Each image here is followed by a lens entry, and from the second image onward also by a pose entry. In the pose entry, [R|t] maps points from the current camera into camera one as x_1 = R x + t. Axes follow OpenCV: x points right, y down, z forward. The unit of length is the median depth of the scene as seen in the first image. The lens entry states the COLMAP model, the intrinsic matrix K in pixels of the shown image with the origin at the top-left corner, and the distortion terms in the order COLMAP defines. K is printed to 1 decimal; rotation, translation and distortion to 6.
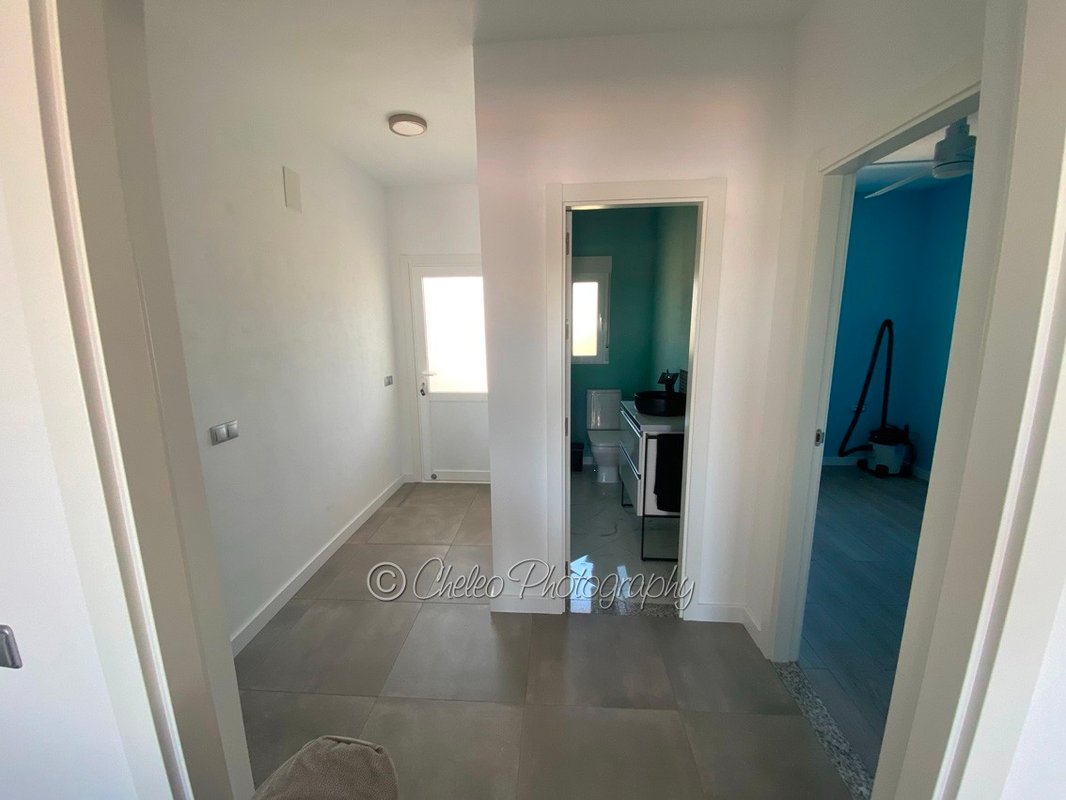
lens RADIAL K [[431.1, 0, 531.3], [0, 431.1, 402.1], [0, 0, 1]] dist [0.026117, -0.023088]
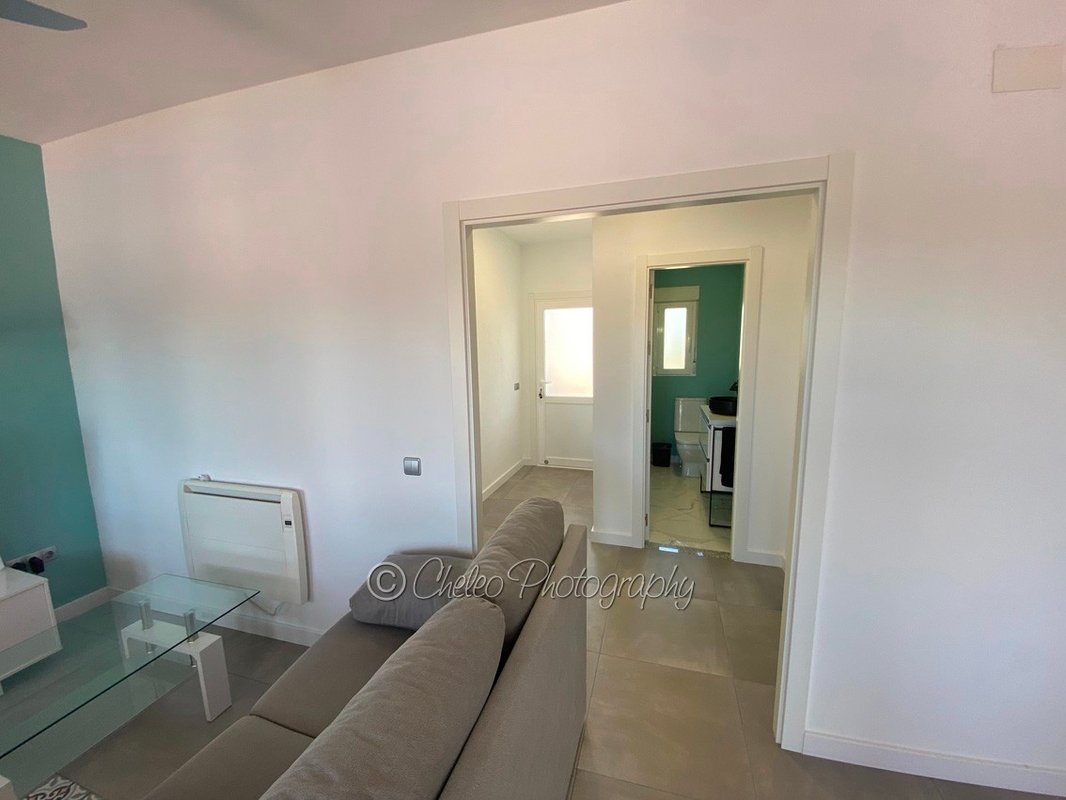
lens RADIAL K [[431.1, 0, 531.3], [0, 431.1, 402.1], [0, 0, 1]] dist [0.026117, -0.023088]
pose [[0.973819, 0.028752, -0.225500, 0.017152], [-0.037069, 0.998776, -0.032735, 0.050970], [0.224283, 0.040237, 0.973693, -0.334846]]
